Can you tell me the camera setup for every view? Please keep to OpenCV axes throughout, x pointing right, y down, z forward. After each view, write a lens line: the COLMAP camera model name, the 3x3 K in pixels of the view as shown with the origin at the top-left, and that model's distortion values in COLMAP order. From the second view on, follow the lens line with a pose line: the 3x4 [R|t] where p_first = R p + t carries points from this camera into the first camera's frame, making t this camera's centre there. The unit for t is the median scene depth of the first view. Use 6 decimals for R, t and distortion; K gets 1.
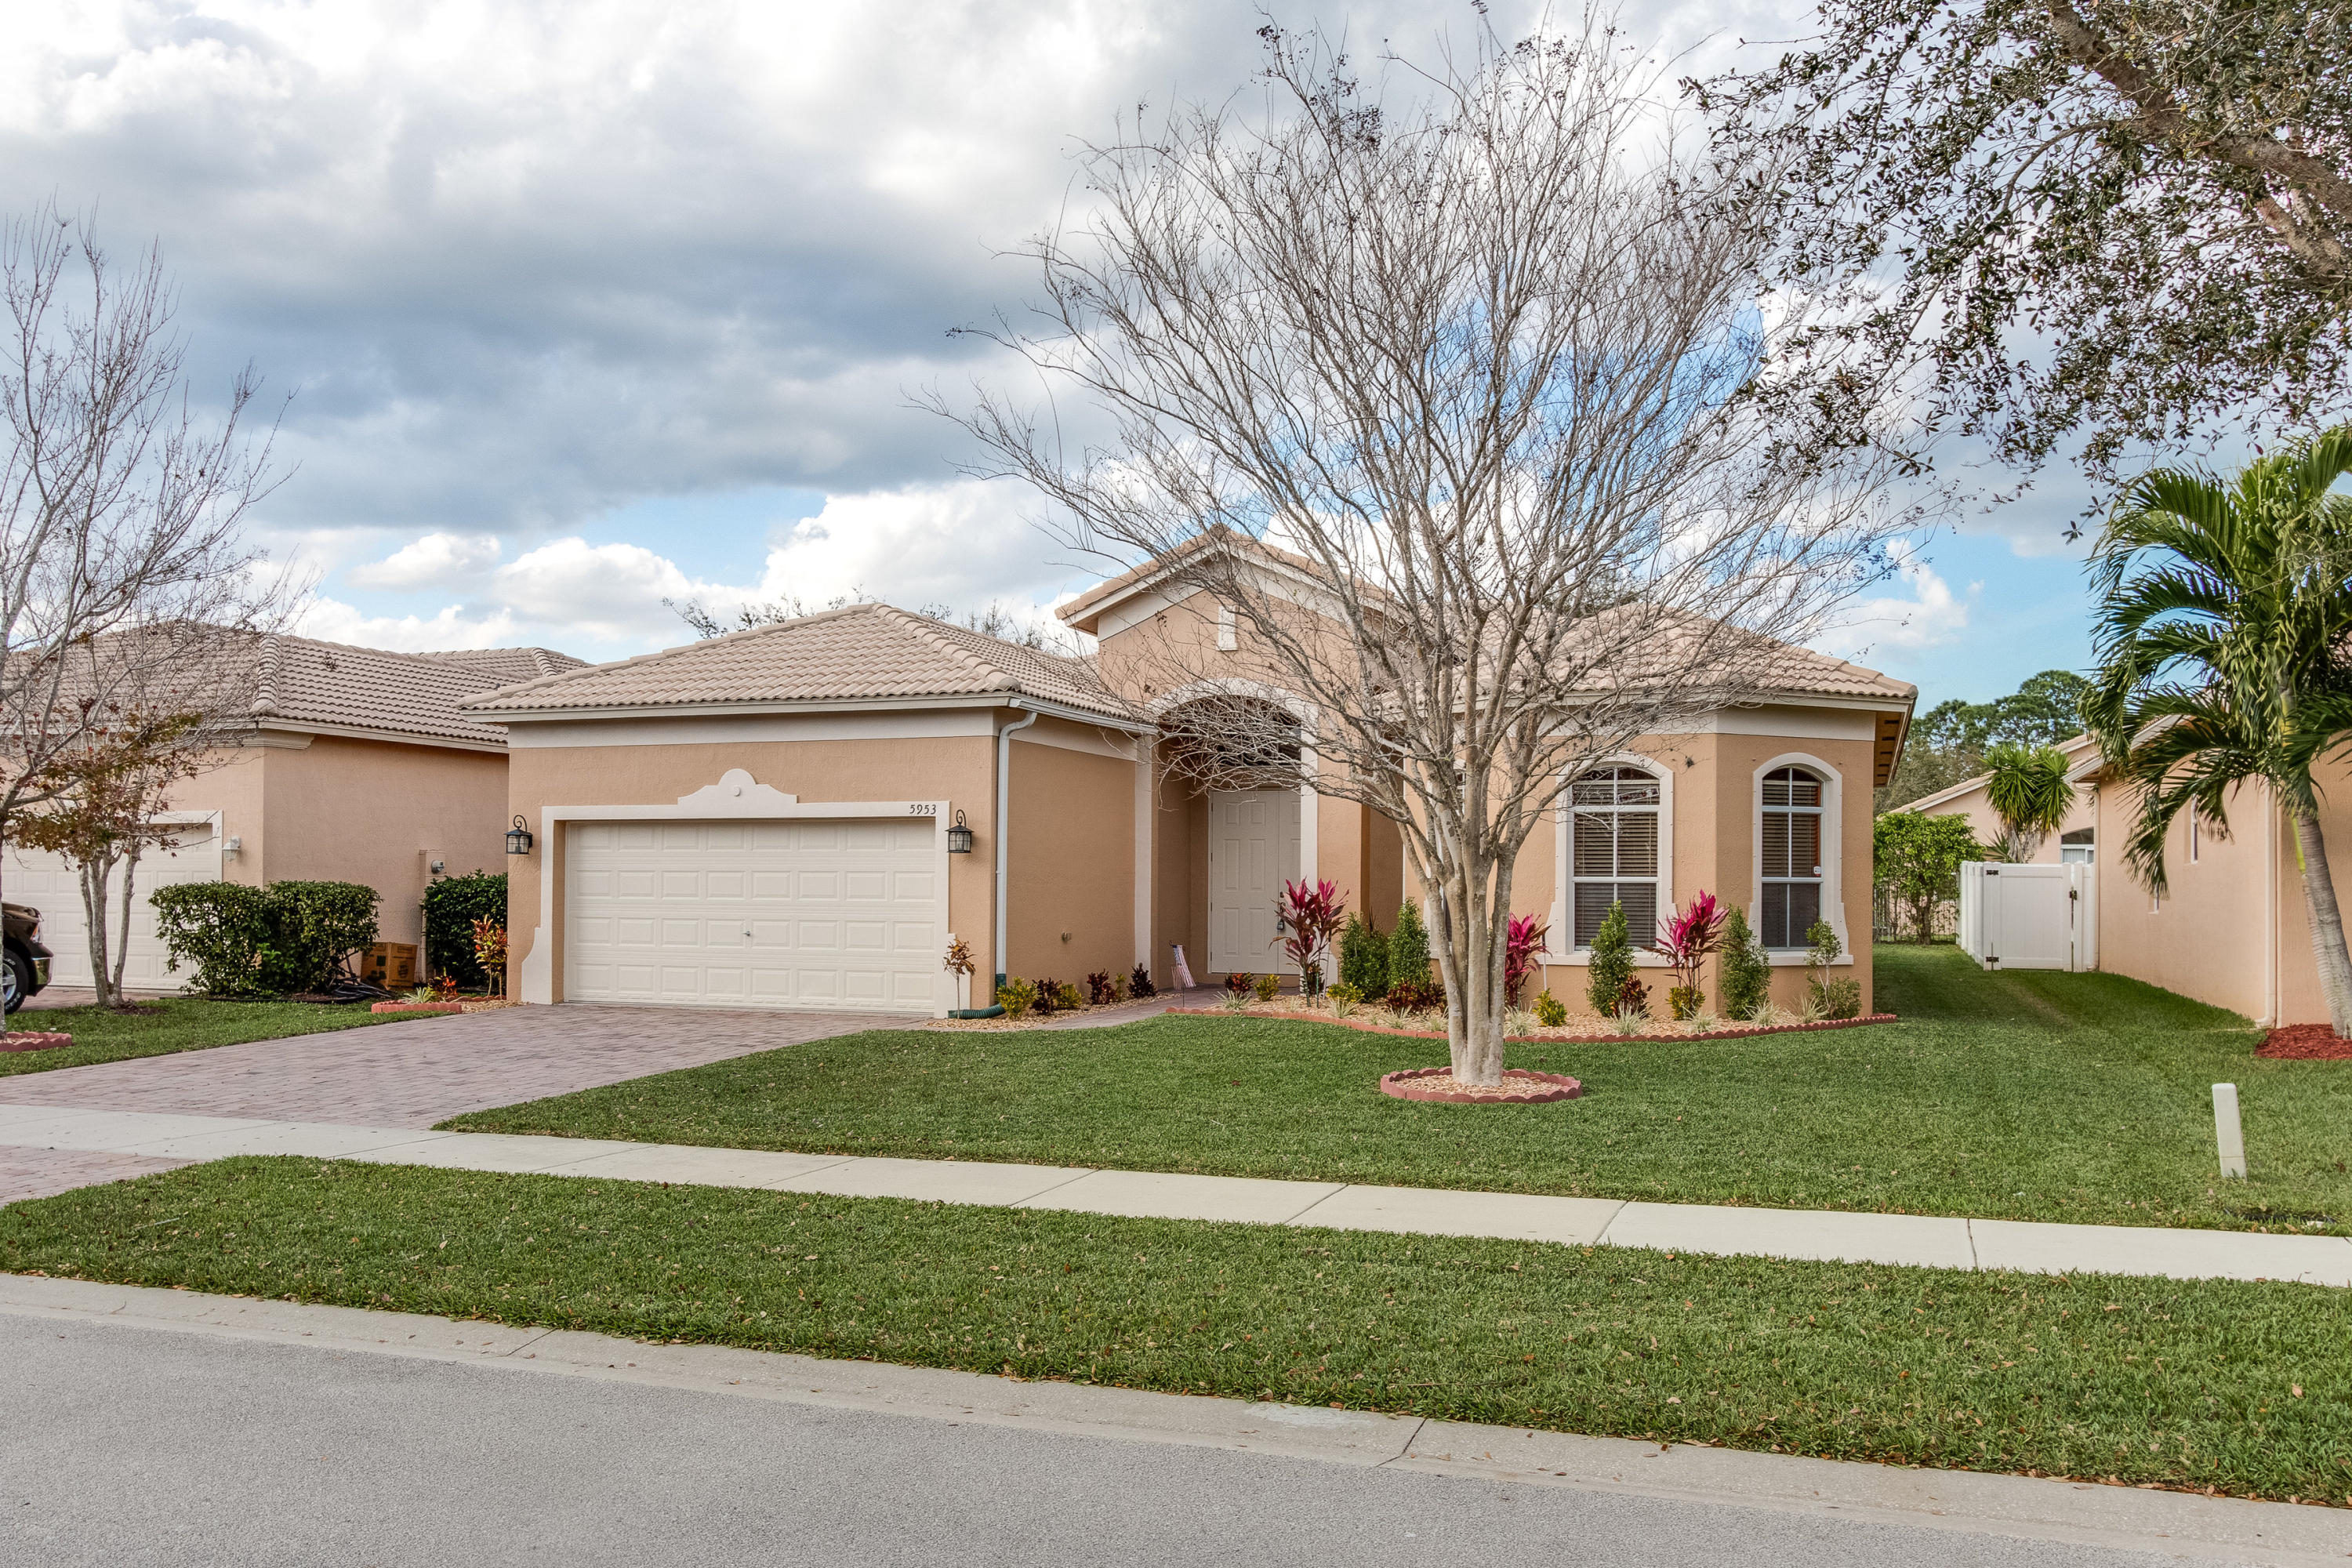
lens RADIAL K [[1807.7, 0, 1194.0], [0, 1807.7, 849.7], [0, 0, 1]] dist [-0.029305, 0.003549]
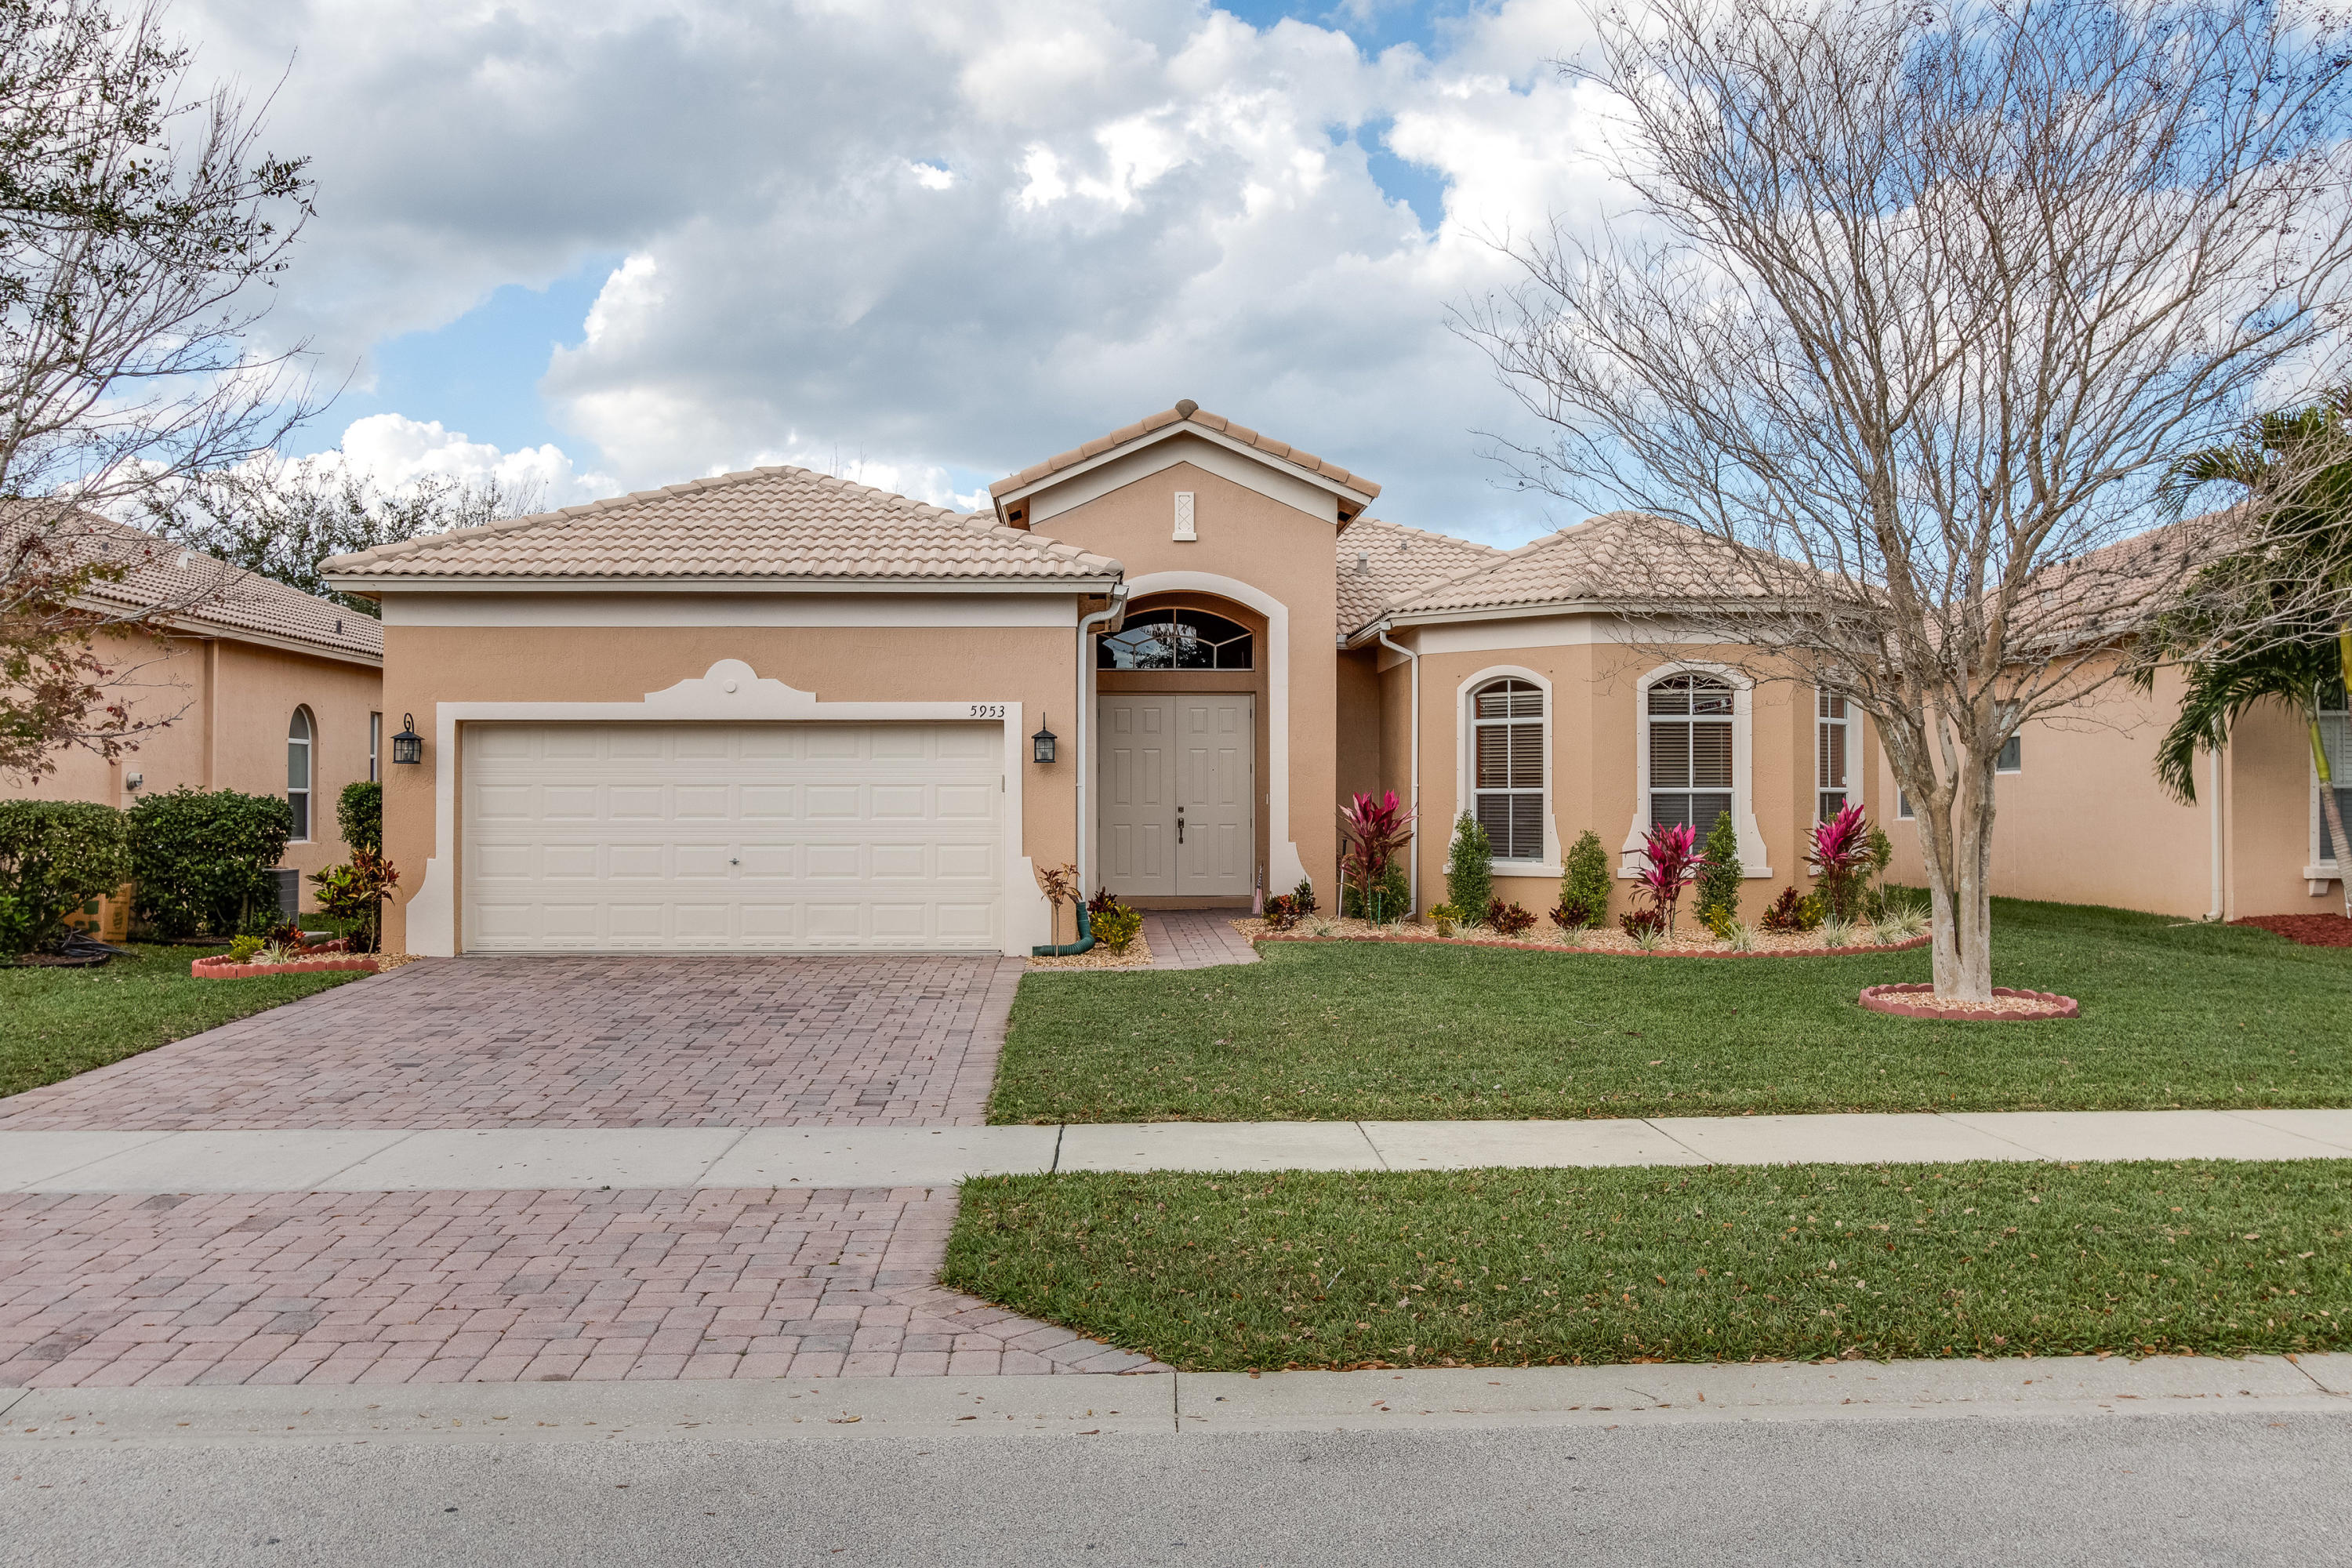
lens RADIAL K [[1905.1, 0, 1187.0], [0, 1905.1, 725.1], [0, 0, 1]] dist [0.004309, -0.007684]
pose [[0.932735, 0.007938, 0.360475, -0.386652], [-0.001584, 0.999838, -0.017917, 0.000038], [-0.360559, 0.016141, 0.932597, 0.128928]]
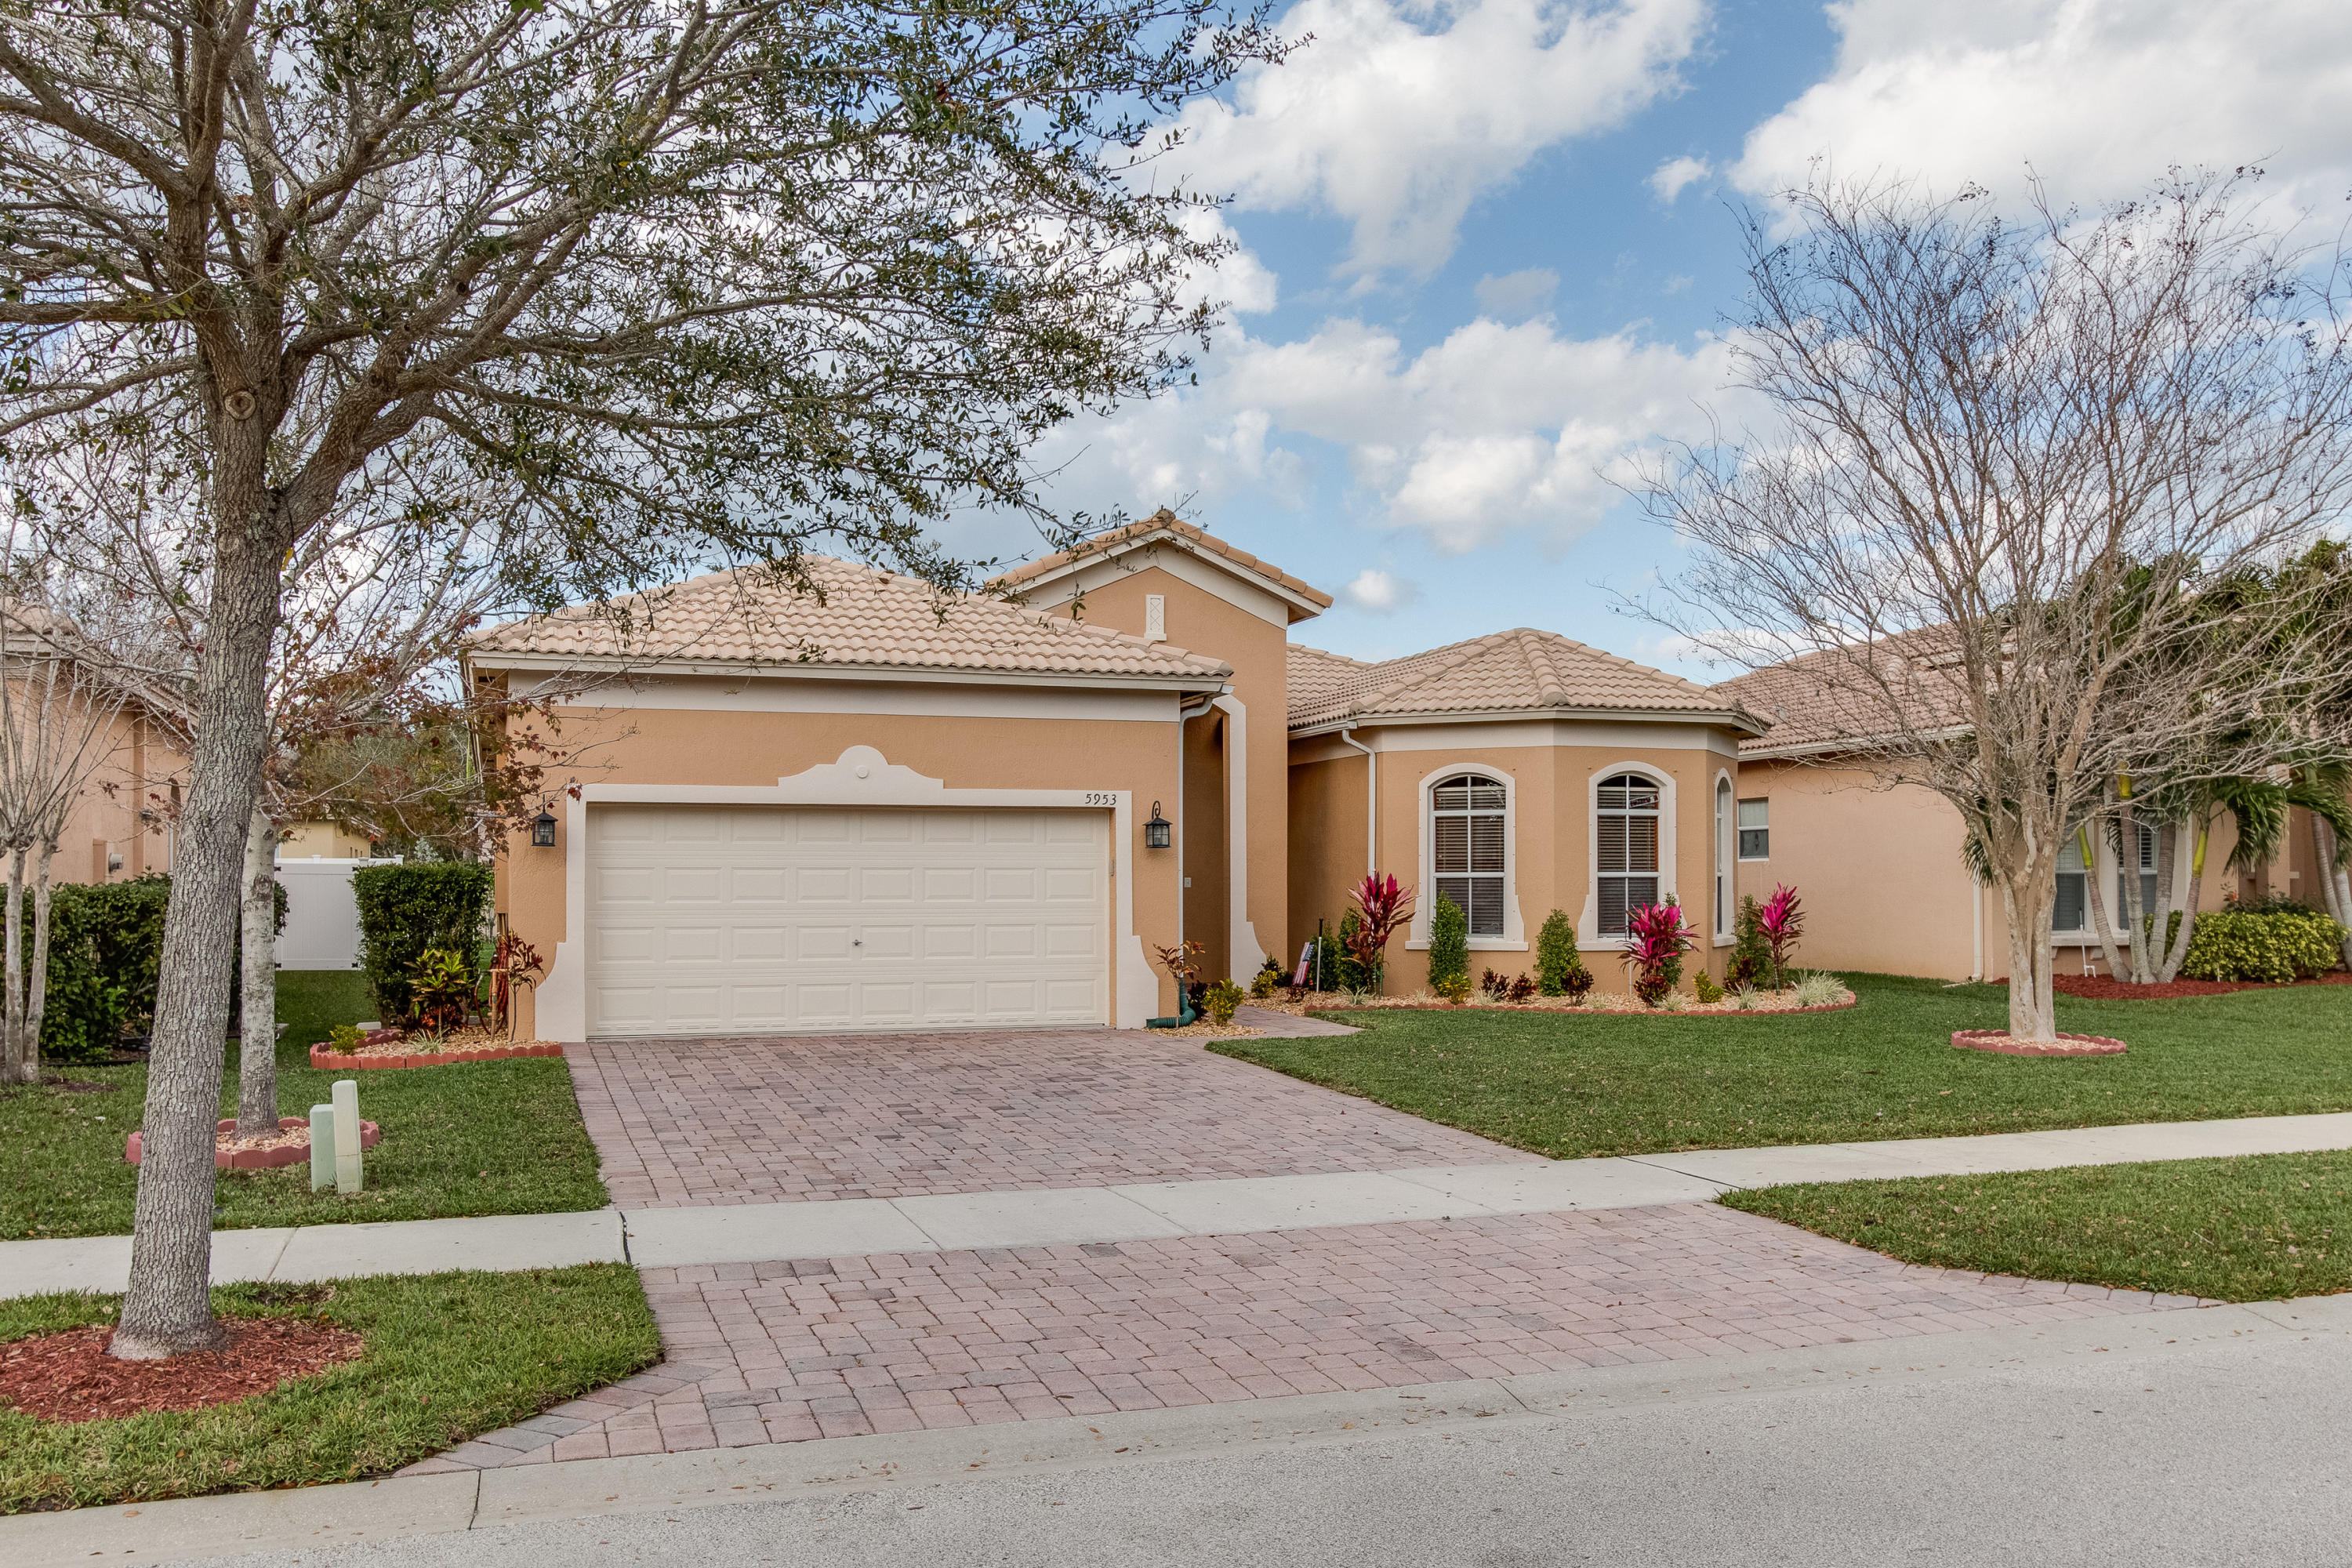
lens RADIAL K [[1885.5, 0, 1171.7], [0, 1885.5, 795.9], [0, 0, 1]] dist [-0.006969, 0.002608]
pose [[0.792412, 0.021946, 0.609591, -0.698638], [-0.006540, 0.999601, -0.027485, 0.001638], [-0.609951, 0.017793, 0.792240, 0.230601]]
